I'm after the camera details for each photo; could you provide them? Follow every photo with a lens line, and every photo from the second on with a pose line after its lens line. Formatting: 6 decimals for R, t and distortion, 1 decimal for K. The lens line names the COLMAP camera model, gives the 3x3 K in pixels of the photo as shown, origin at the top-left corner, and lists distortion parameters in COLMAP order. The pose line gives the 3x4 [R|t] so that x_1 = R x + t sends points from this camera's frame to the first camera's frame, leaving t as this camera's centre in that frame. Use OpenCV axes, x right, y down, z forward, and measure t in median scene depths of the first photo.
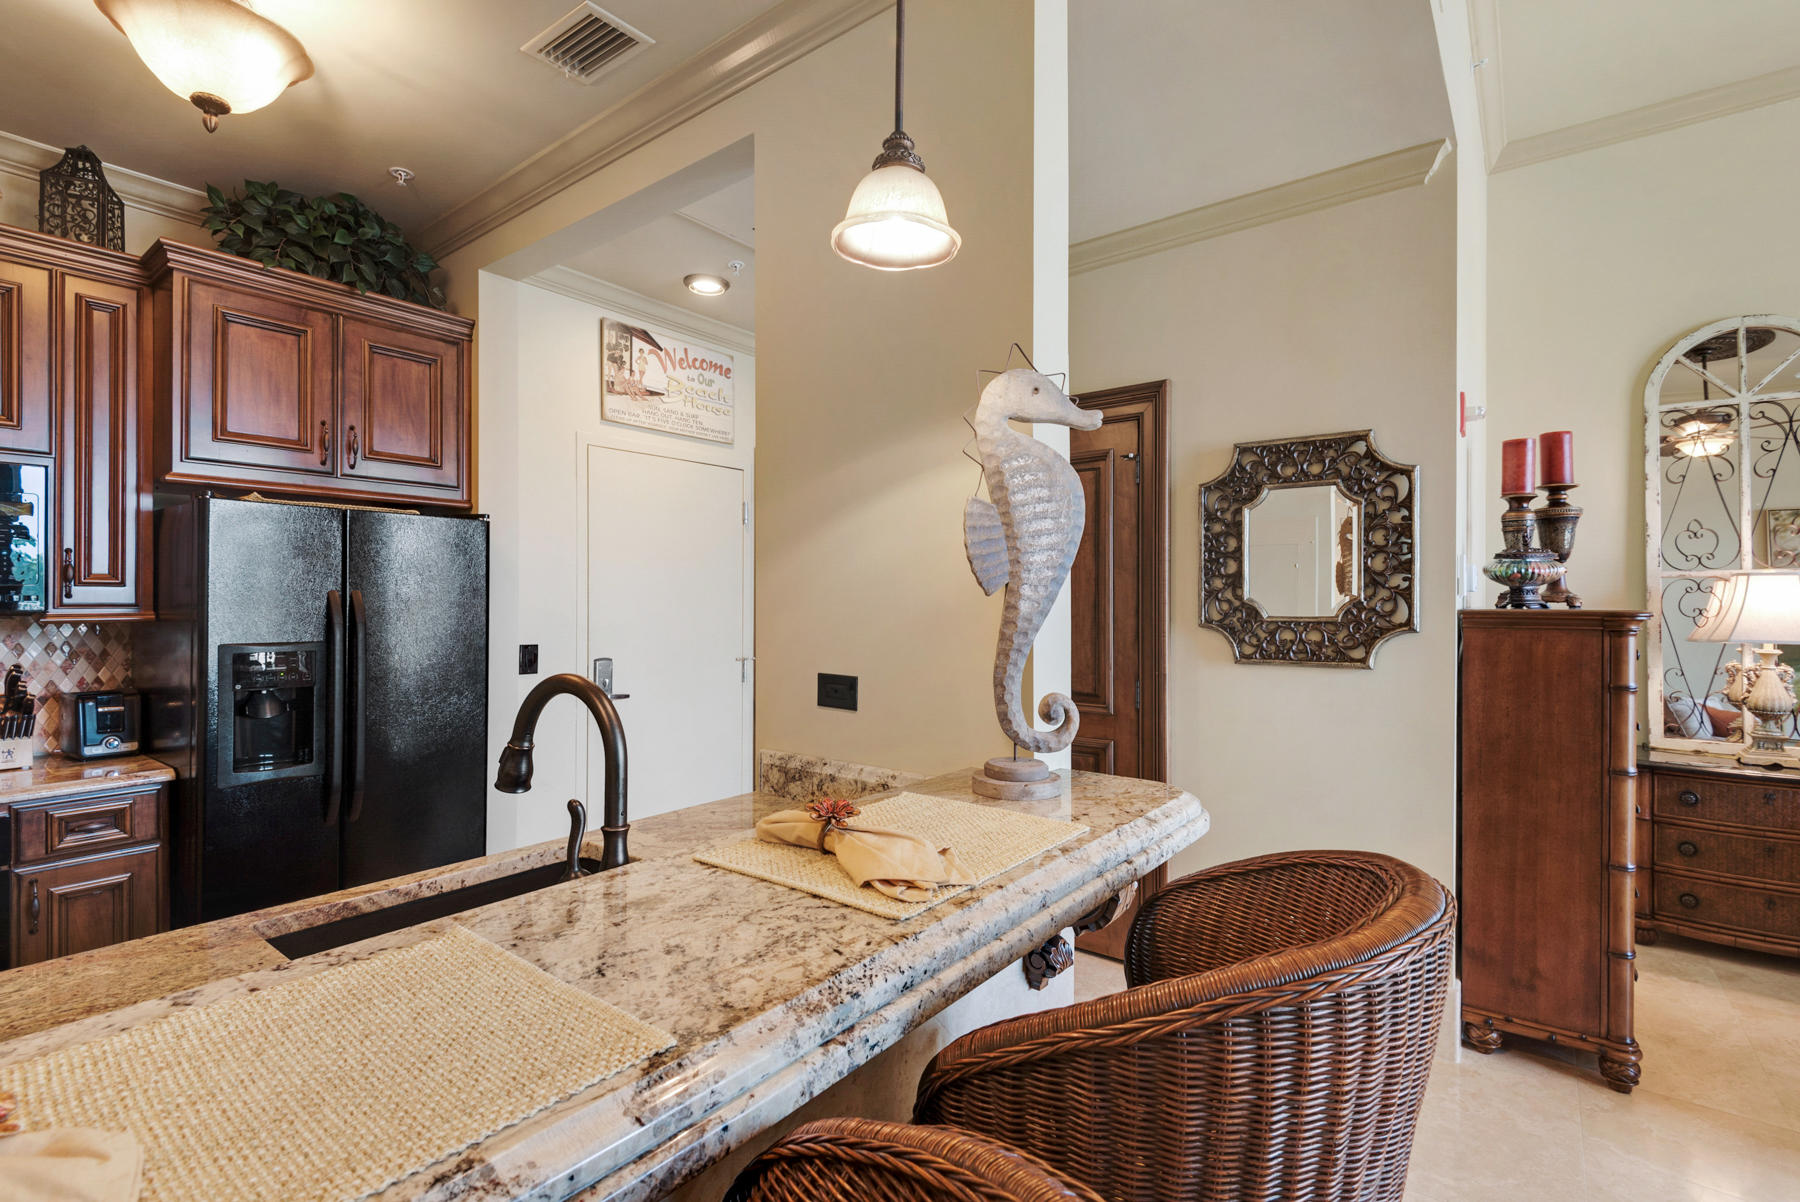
lens RADIAL K [[814.6, 0, 888.6], [0, 814.6, 597.7], [0, 0, 1]] dist [0.023680, -0.011310]
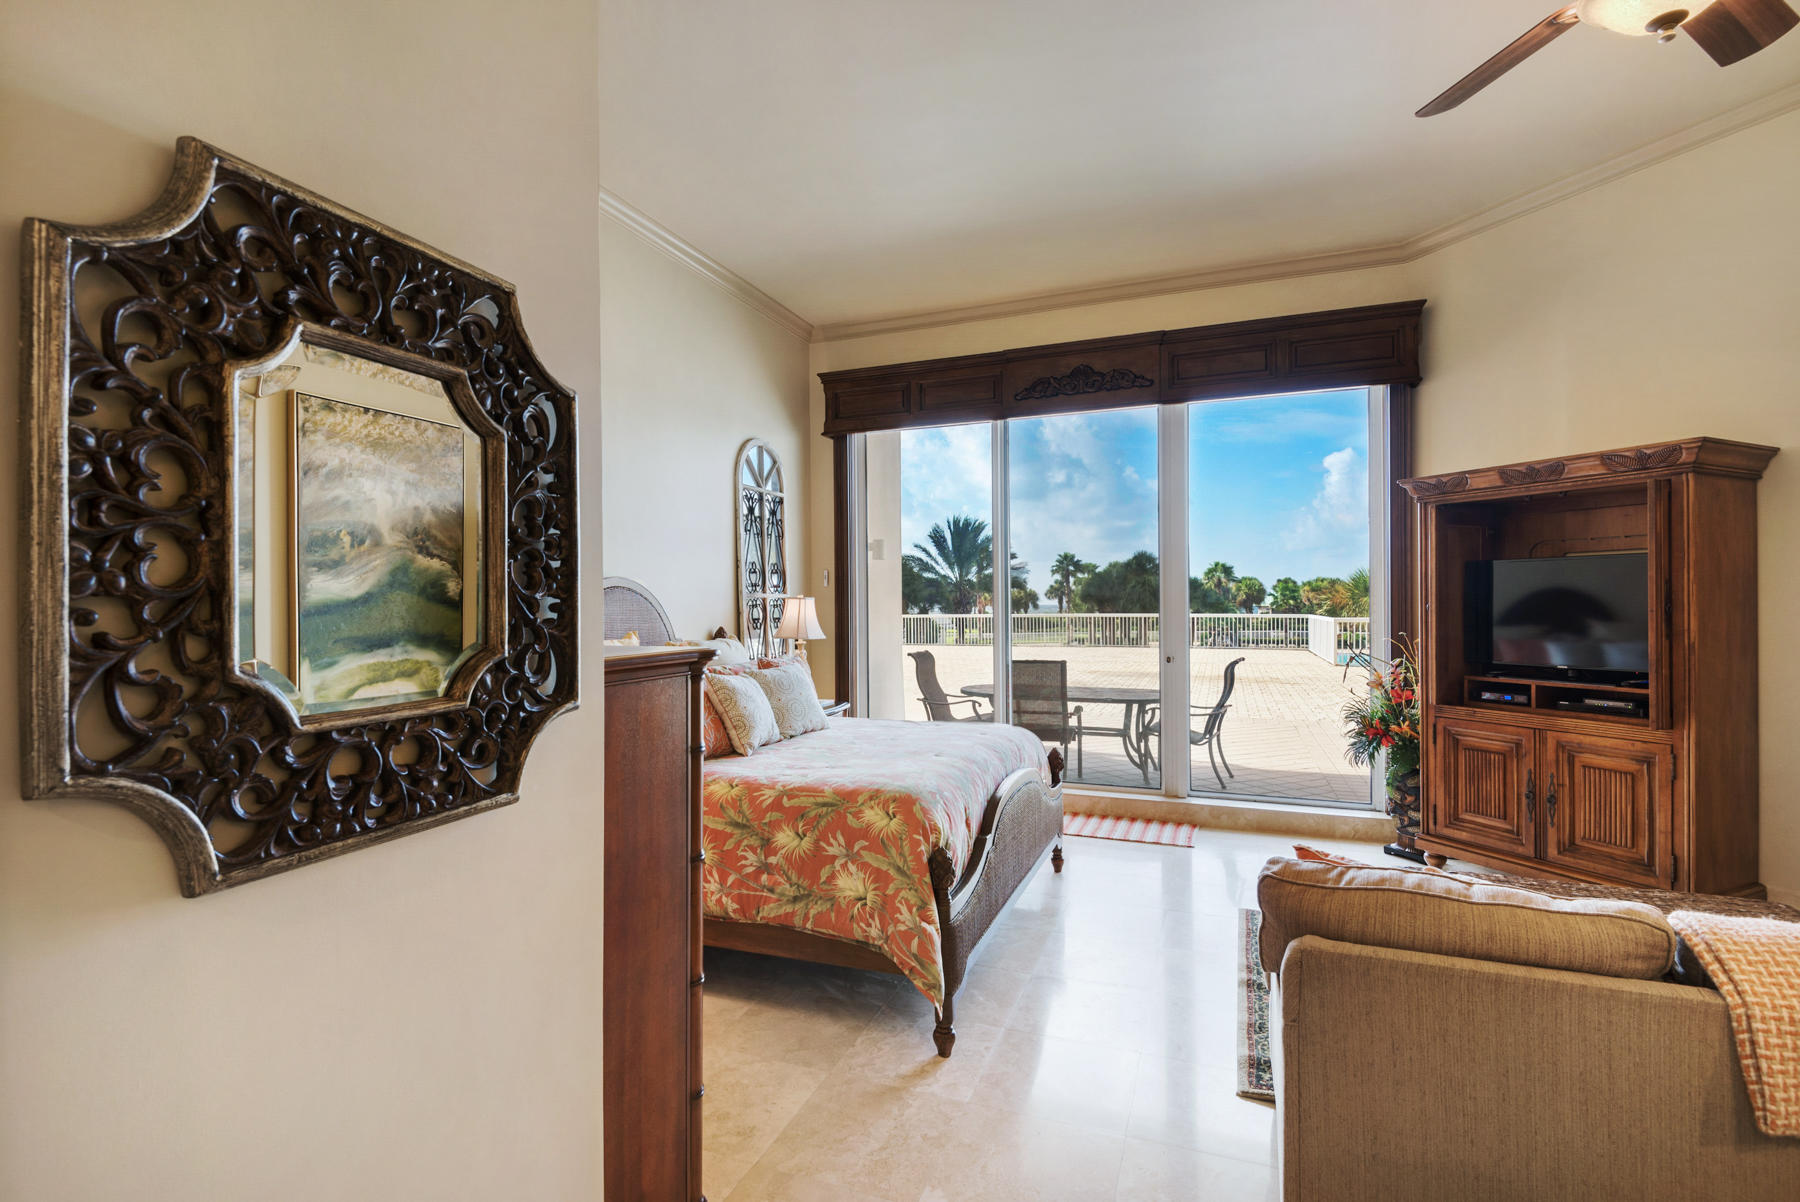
lens RADIAL K [[829.3, 0, 897.8], [0, 829.3, 600.2], [0, 0, 1]] dist [0.004829, -0.006417]
pose [[-0.299613, 0.000463, 0.954061, 0.049053], [0.002833, 0.999996, 0.000404, -0.025673], [-0.954057, 0.002824, -0.299613, 0.869580]]
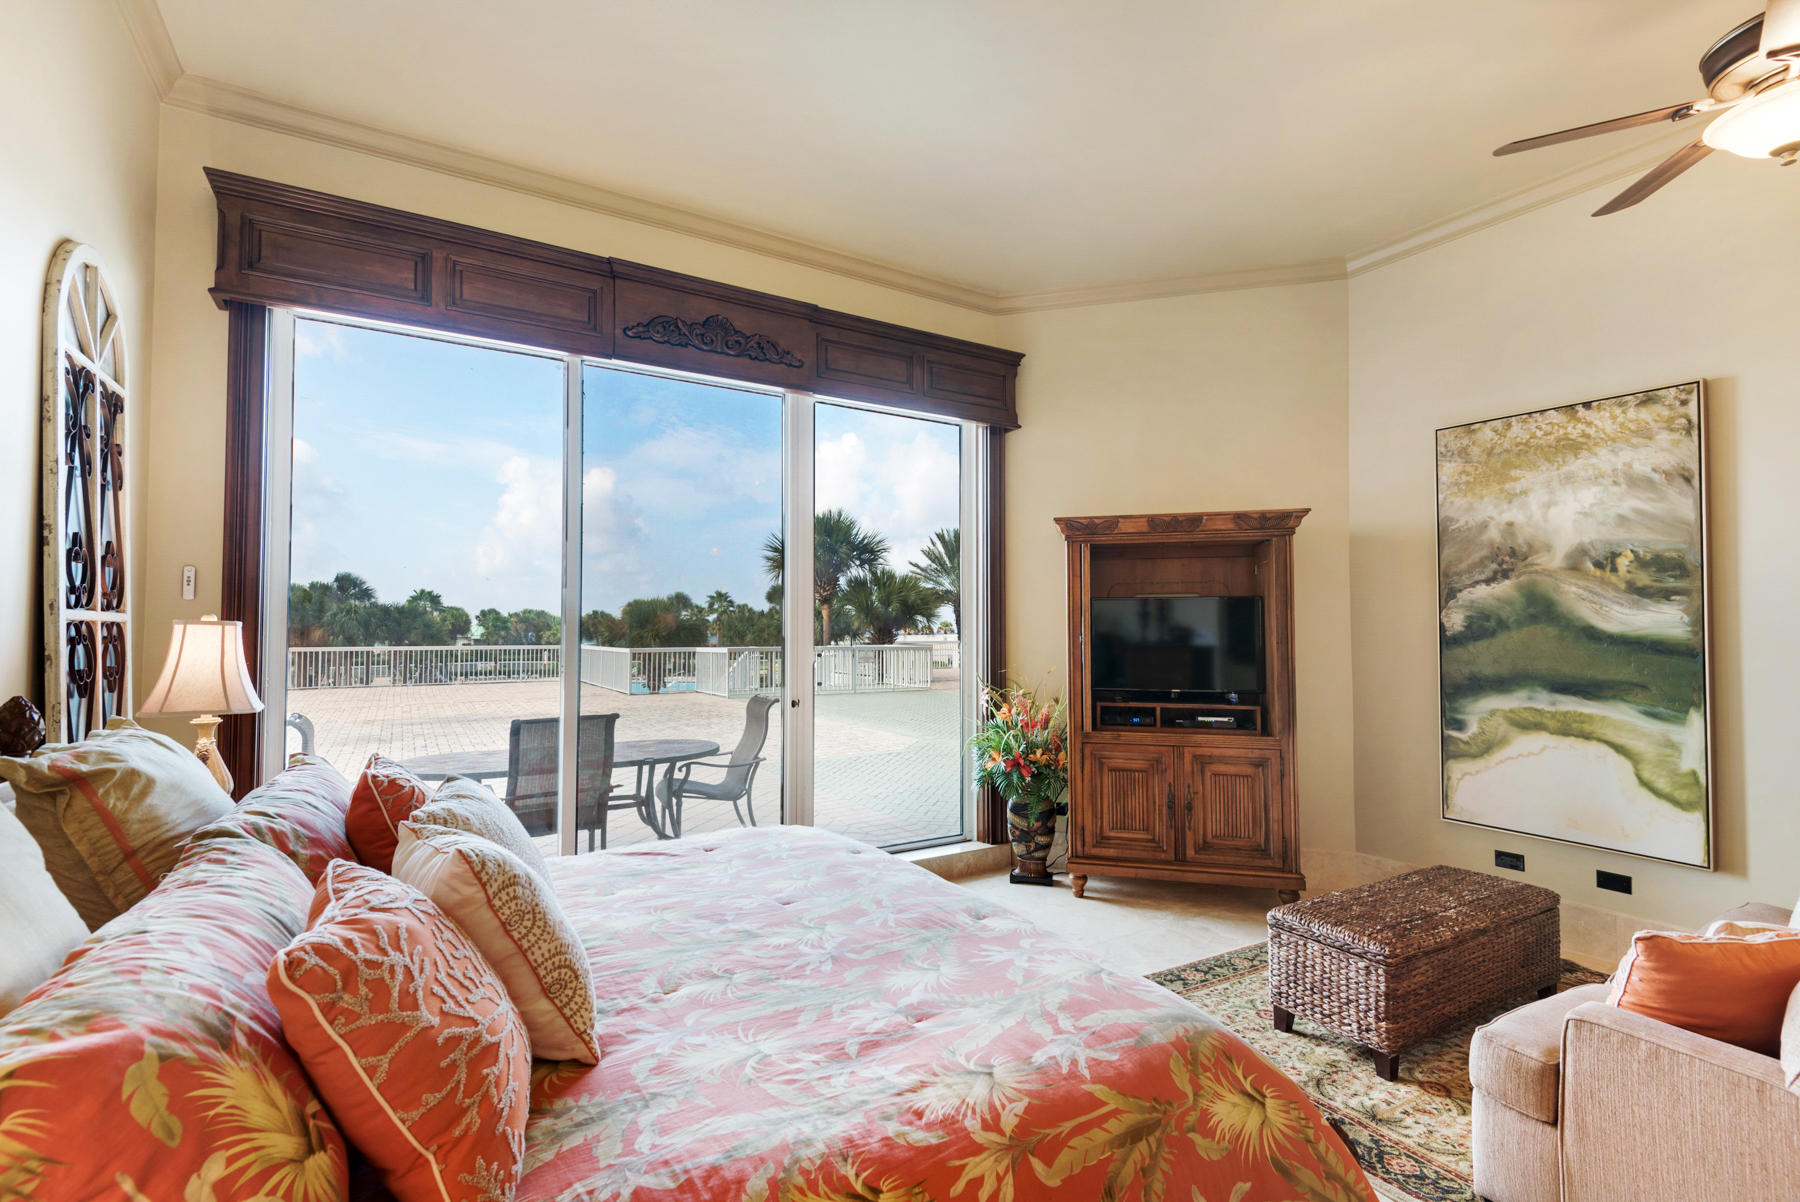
lens RADIAL K [[814.6, 0, 881.6], [0, 814.6, 602.8], [0, 0, 1]] dist [0.023680, -0.011310]
pose [[-0.938064, 0.009027, 0.346345, 1.037071], [-0.002782, 0.999432, -0.033583, -0.026278], [-0.346451, -0.032466, -0.937506, 1.098798]]
